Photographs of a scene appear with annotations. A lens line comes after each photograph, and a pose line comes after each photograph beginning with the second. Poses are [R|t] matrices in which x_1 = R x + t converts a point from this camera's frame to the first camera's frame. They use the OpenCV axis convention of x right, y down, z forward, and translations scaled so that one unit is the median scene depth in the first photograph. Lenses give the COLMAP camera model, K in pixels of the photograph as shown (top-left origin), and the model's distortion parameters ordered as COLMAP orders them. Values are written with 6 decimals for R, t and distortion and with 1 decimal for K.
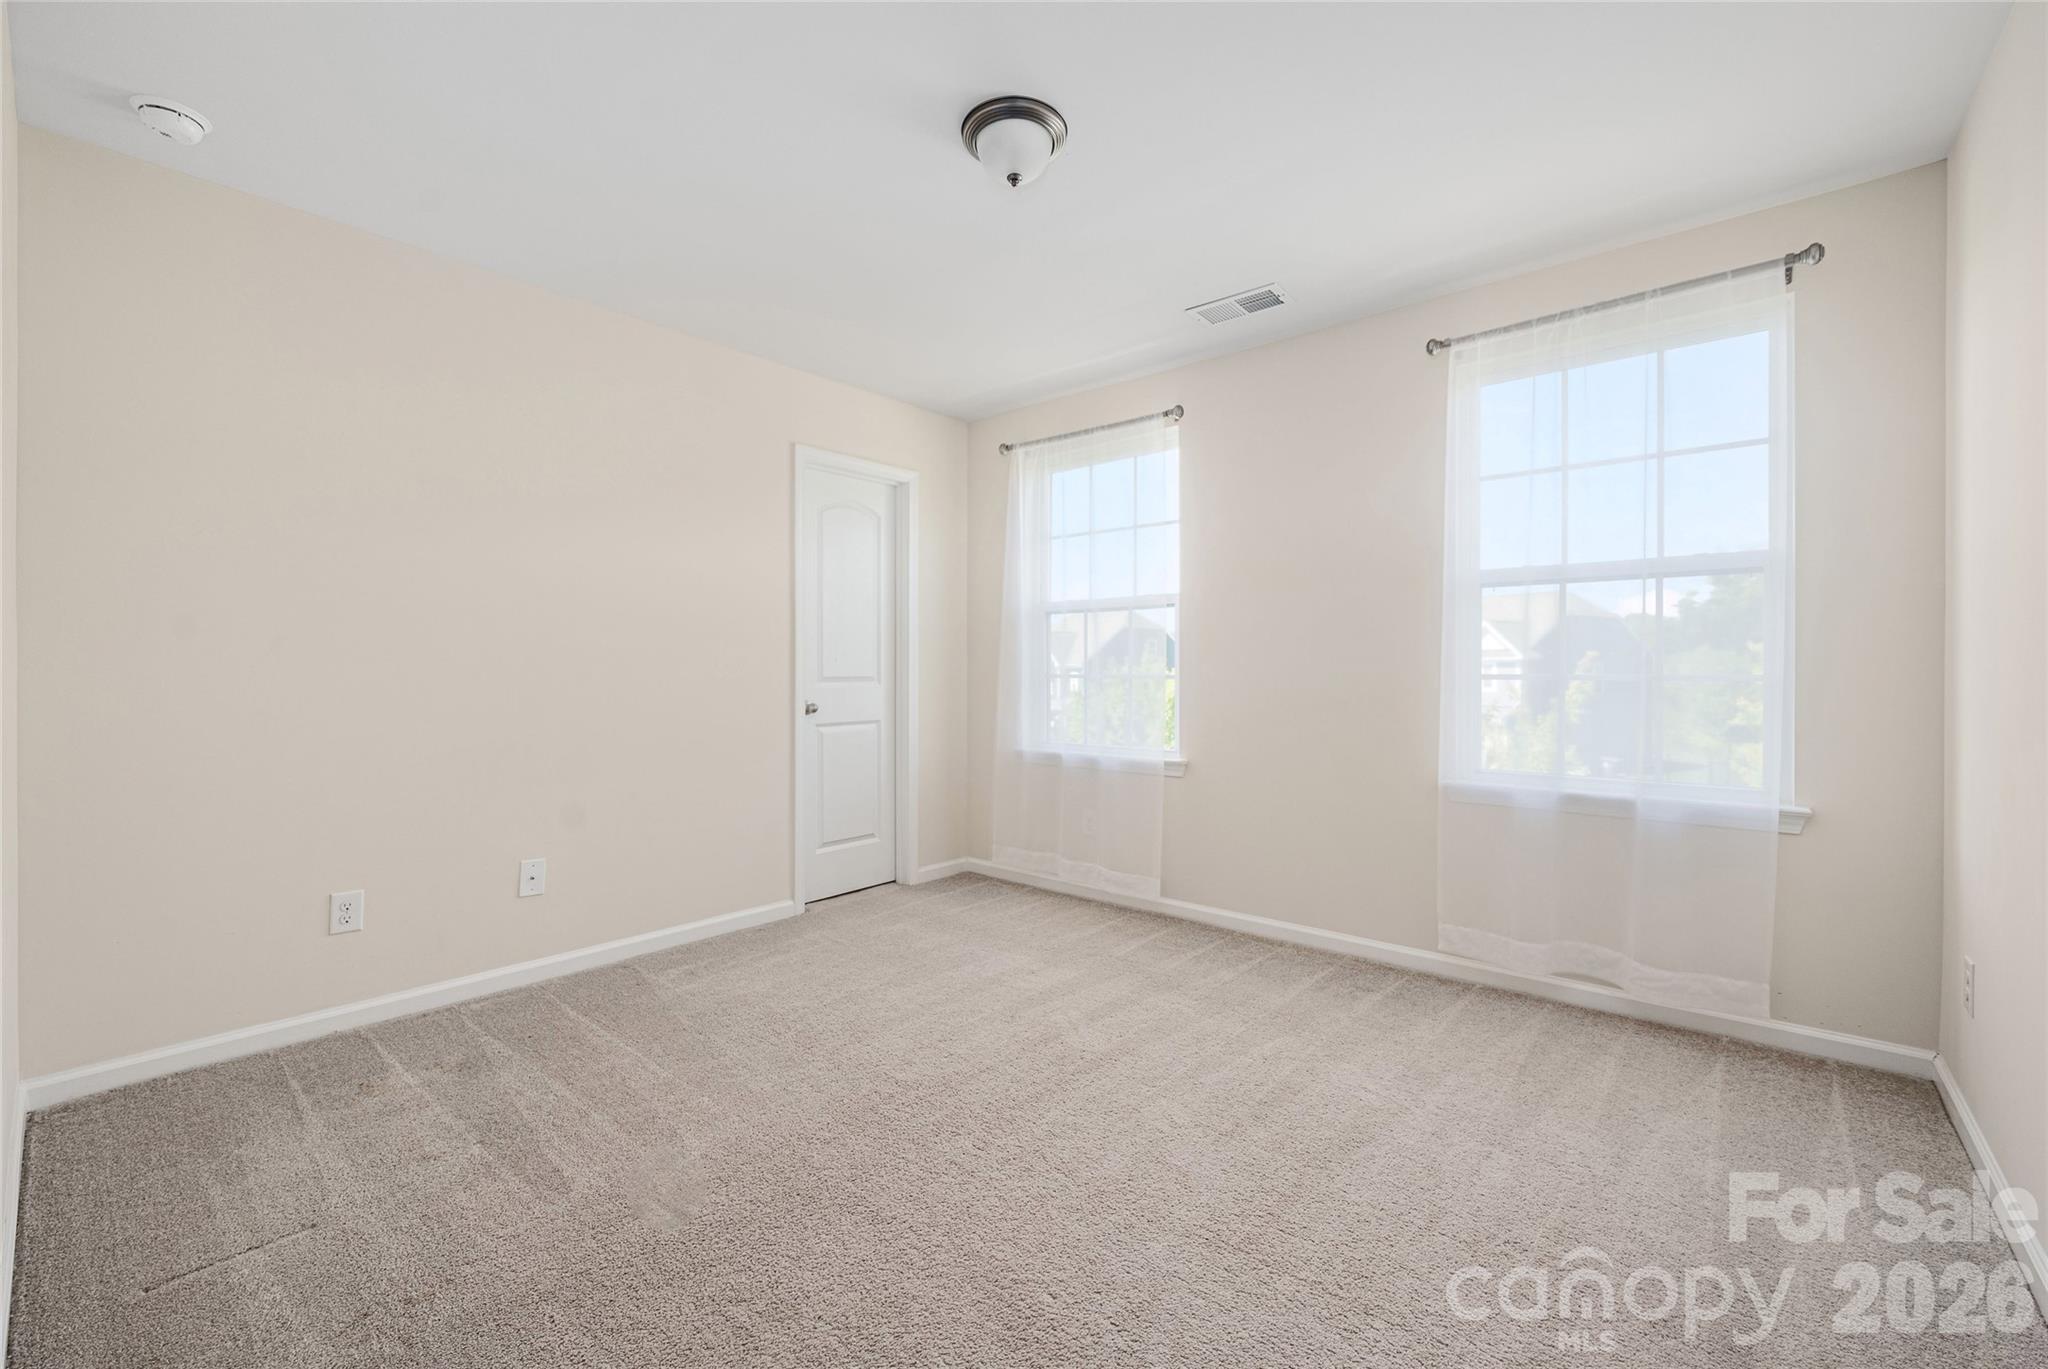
lens RADIAL K [[843.4, 0, 1005.0], [0, 843.4, 671.8], [0, 0, 1]] dist [-0.000547, -0.000096]
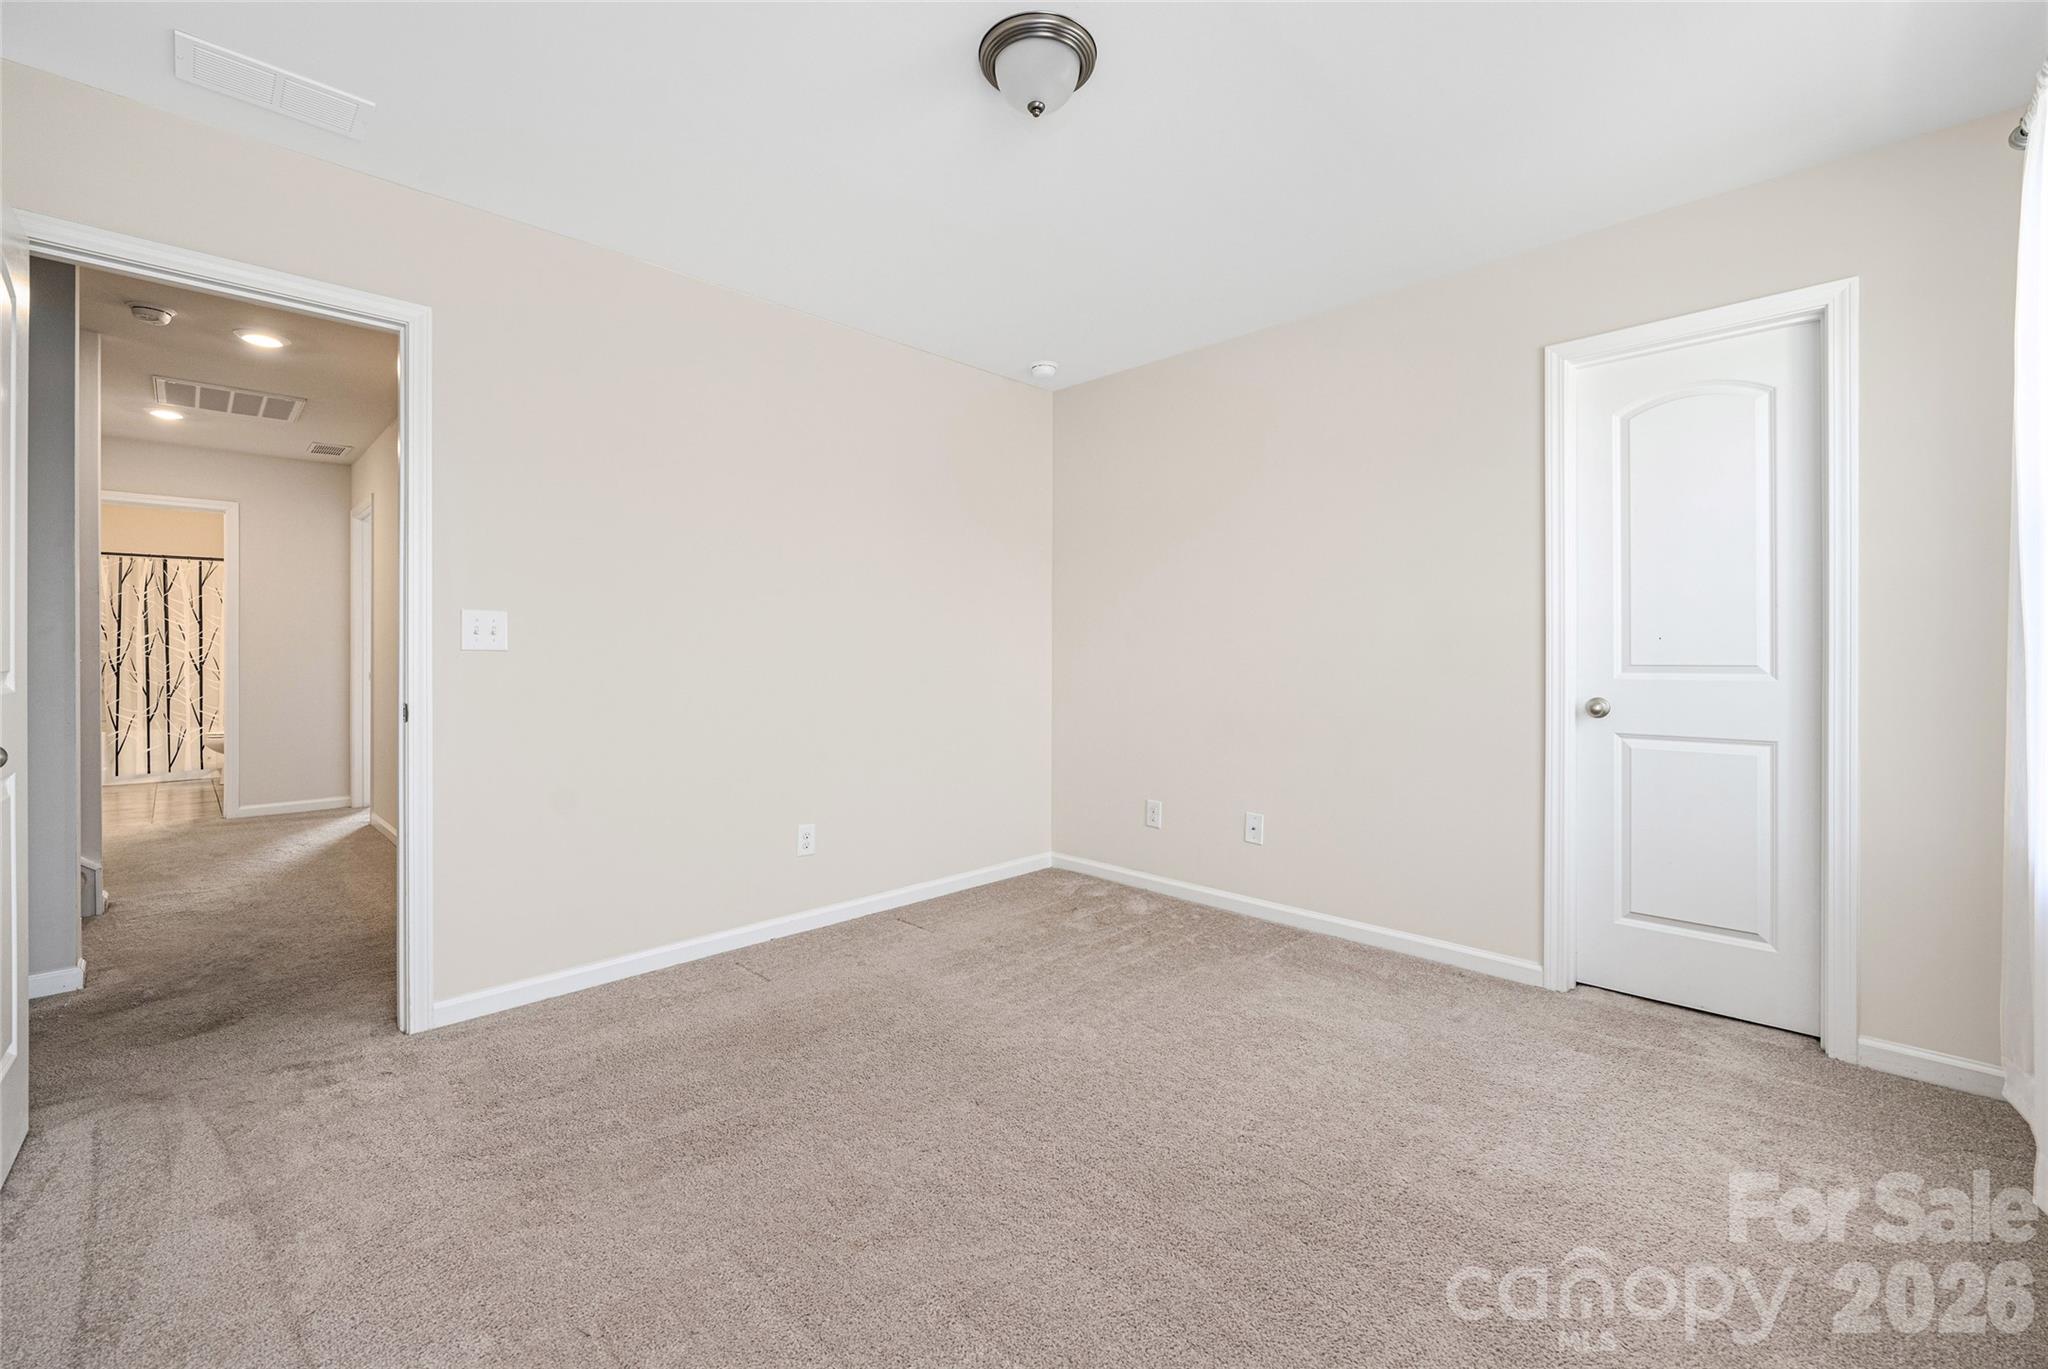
lens RADIAL K [[837.3, 0, 1027.5], [0, 837.3, 656.8], [0, 0, 1]] dist [-0.000109, 0.000024]
pose [[-0.056116, -0.000547, -0.998424, 0.488799], [-0.003873, 0.999992, -0.000330, 0.002342], [0.998417, 0.003848, -0.056118, 0.568798]]
